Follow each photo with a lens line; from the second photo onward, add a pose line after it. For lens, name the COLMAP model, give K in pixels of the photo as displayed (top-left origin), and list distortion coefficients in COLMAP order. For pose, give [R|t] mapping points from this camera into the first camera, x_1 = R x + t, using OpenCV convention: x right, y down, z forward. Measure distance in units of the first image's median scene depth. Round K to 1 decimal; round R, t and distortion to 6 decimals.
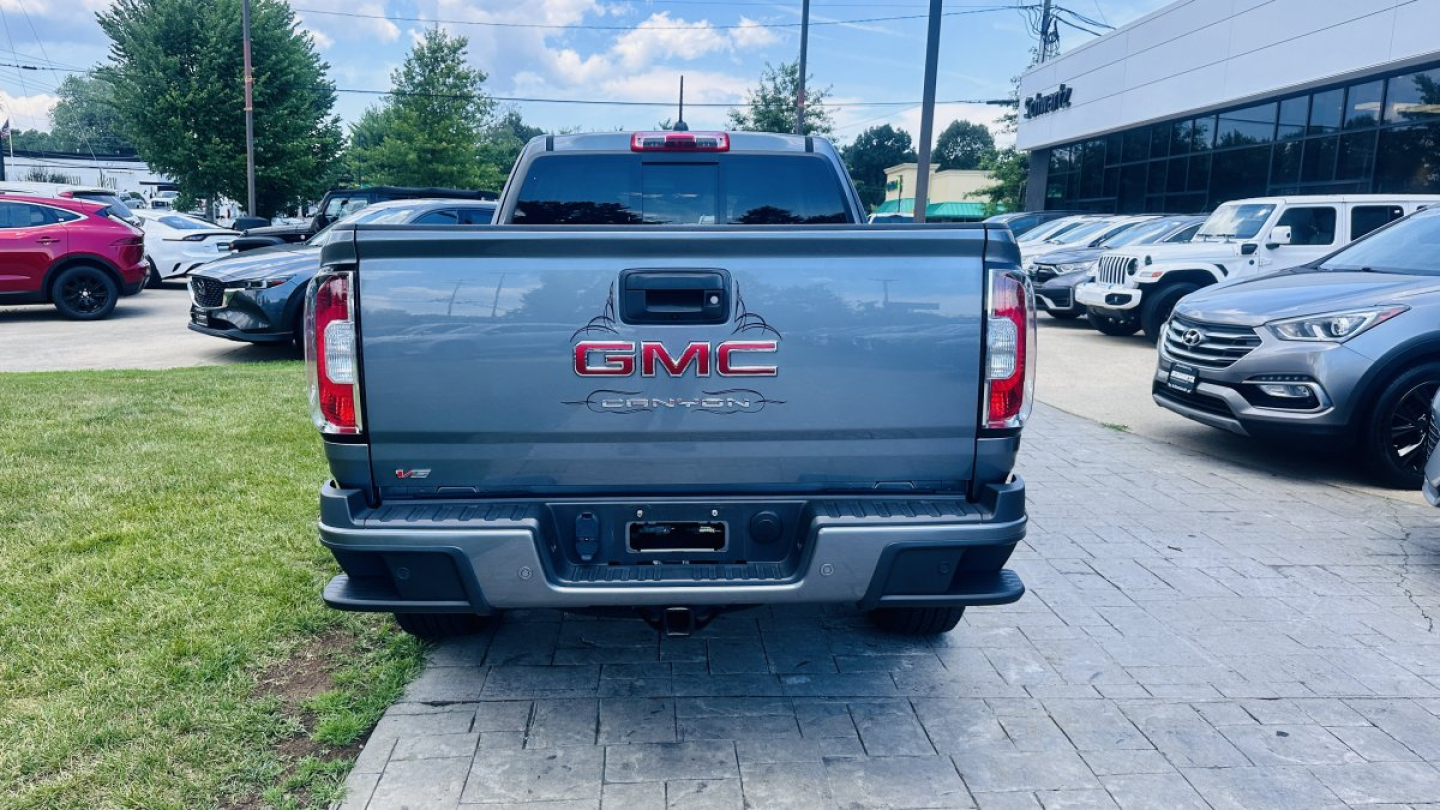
lens RADIAL K [[1010.2, 0, 730.7], [0, 1010.2, 406.9], [0, 0, 1]] dist [0.040614, -0.038552]
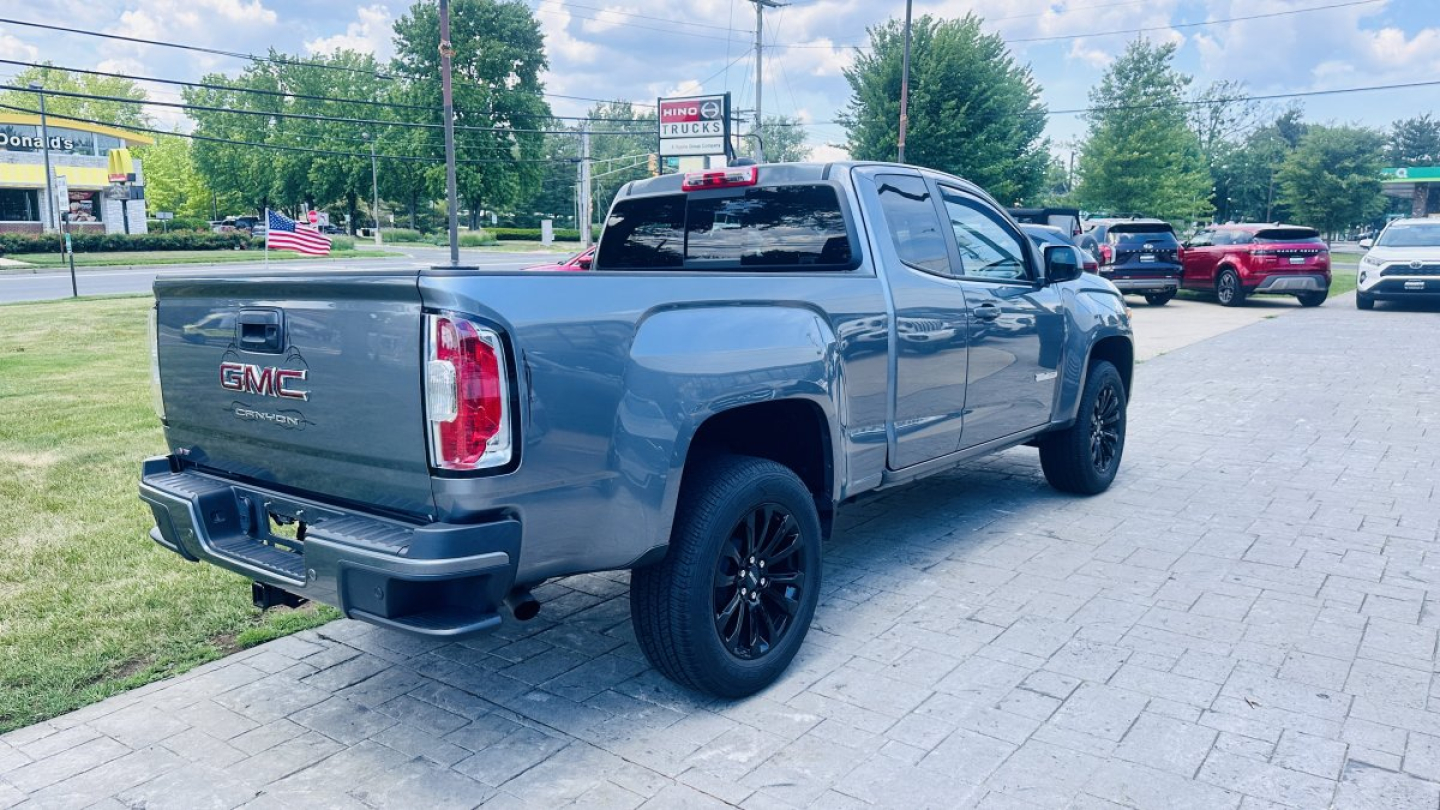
lens RADIAL K [[1010.2, 0, 706.1], [0, 1010.2, 393.6], [0, 0, 1]] dist [0.040614, -0.038552]
pose [[0.756762, 0.069934, -0.649938, 0.622671], [-0.088419, 0.996074, 0.004227, -0.045535], [0.647683, 0.054268, 0.759975, 0.215722]]
